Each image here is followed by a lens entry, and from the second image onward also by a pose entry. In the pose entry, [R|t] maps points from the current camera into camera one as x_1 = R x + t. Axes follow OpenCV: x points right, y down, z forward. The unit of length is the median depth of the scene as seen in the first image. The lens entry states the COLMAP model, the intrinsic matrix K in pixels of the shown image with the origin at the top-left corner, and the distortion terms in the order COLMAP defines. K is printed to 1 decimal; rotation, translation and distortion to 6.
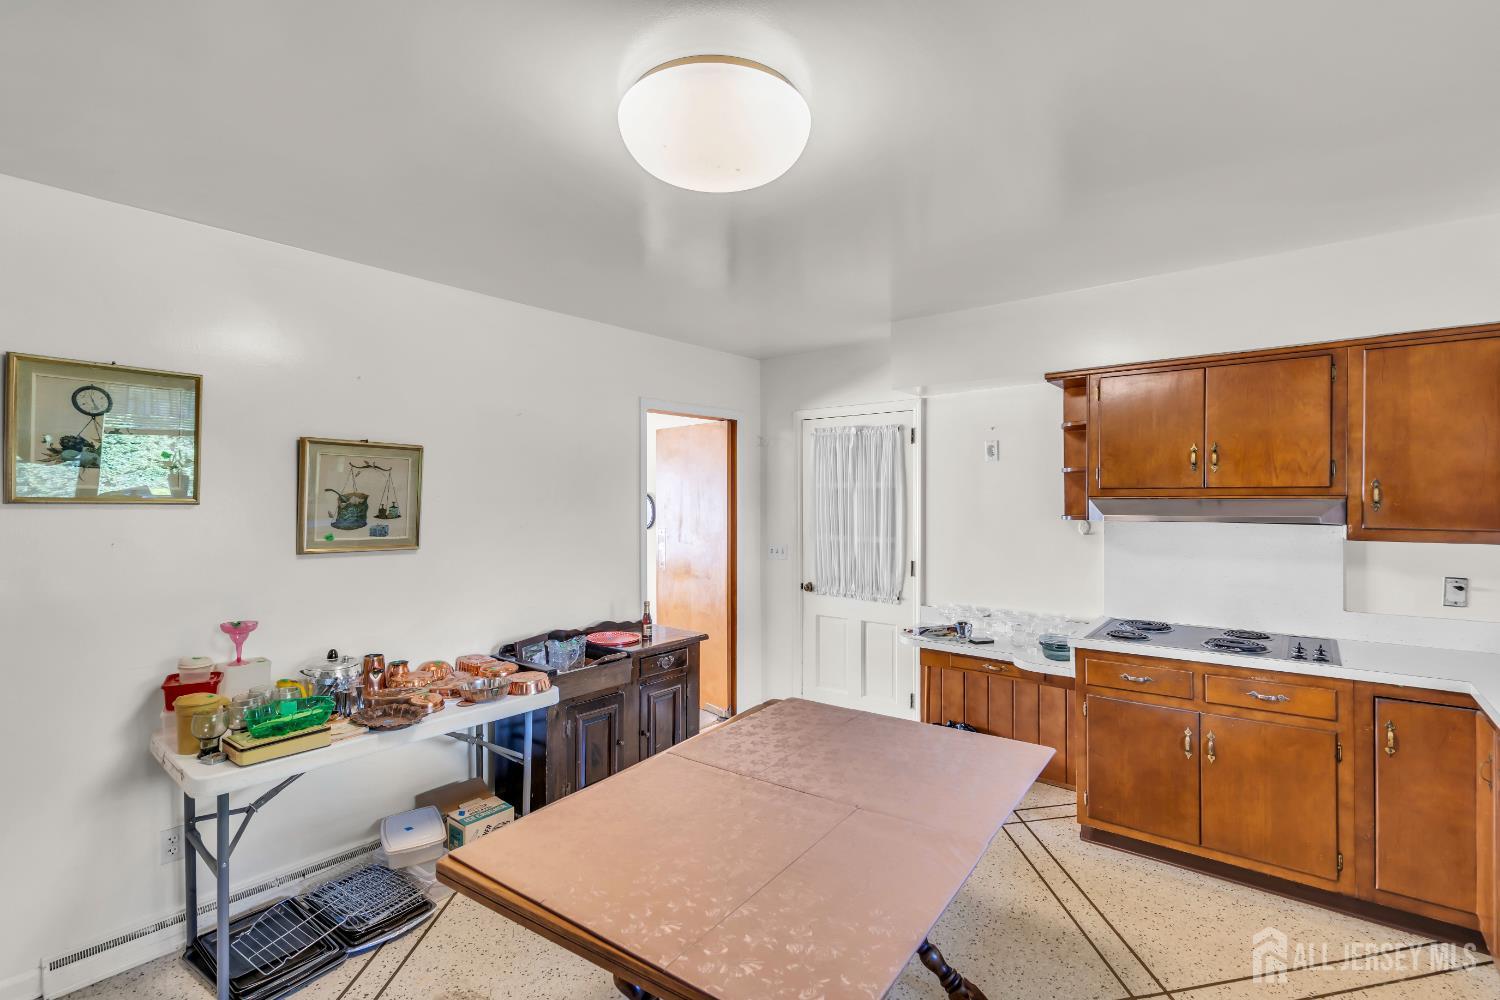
lens RADIAL K [[689.8, 0, 744.6], [0, 689.8, 498.6], [0, 0, 1]] dist [0.001660, 0.000056]
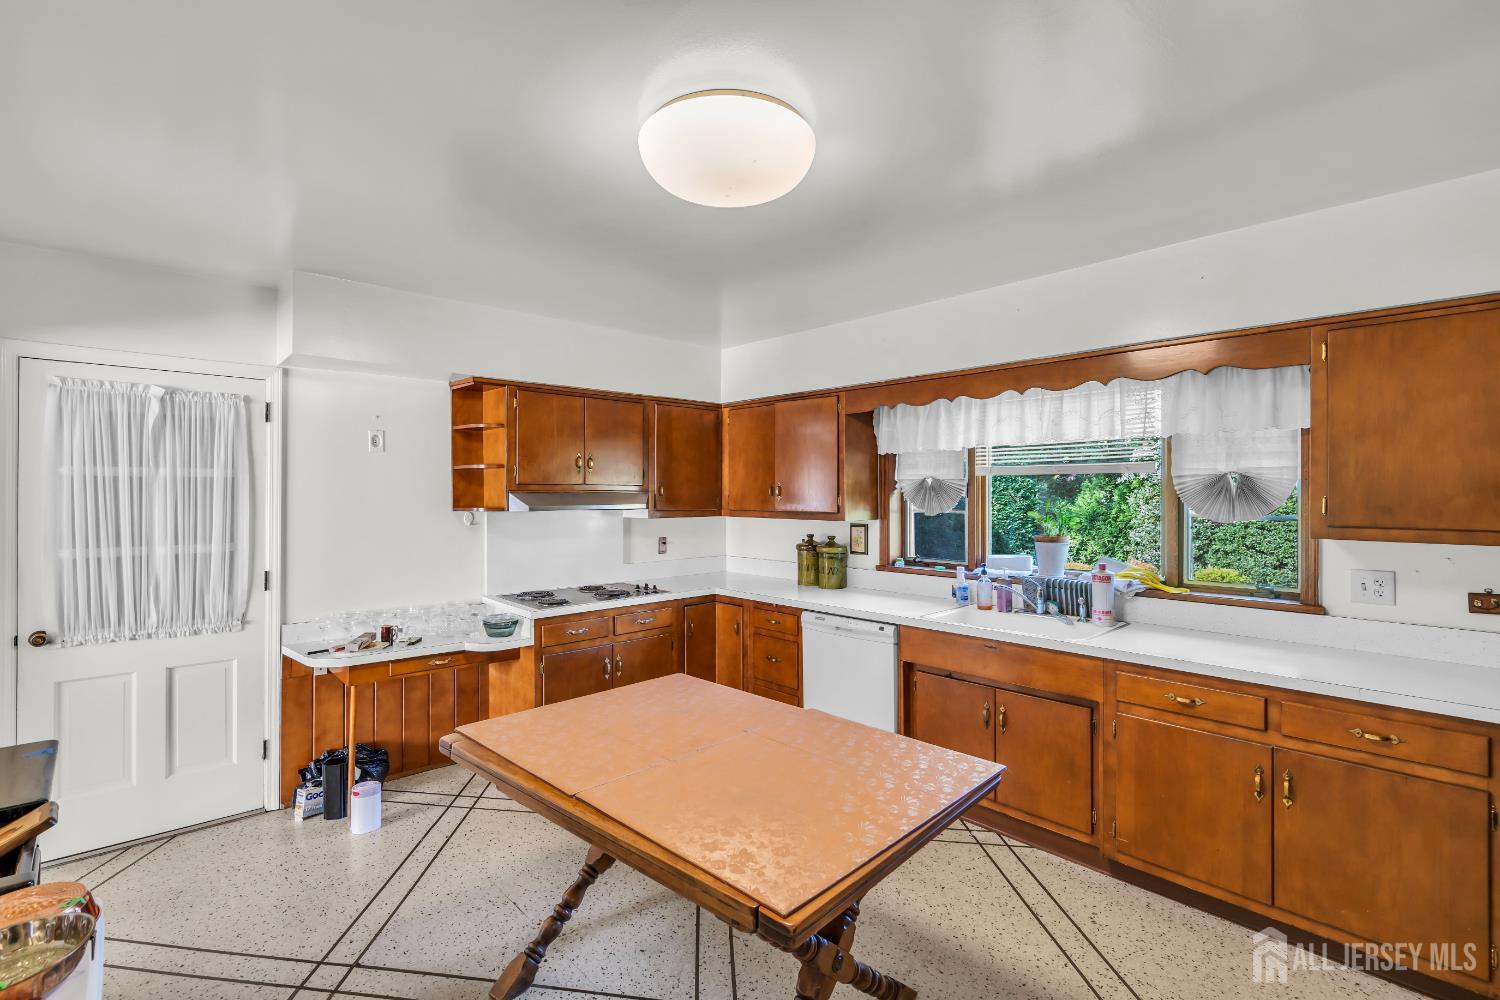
lens RADIAL K [[689.8, 0, 753.6], [0, 689.8, 490.5], [0, 0, 1]] dist [0.001660, 0.000056]
pose [[0.144309, 0.008674, 0.989495, -0.459163], [0.002353, 0.999956, -0.009109, 0.006856], [-0.989530, 0.003643, 0.144283, 0.336056]]
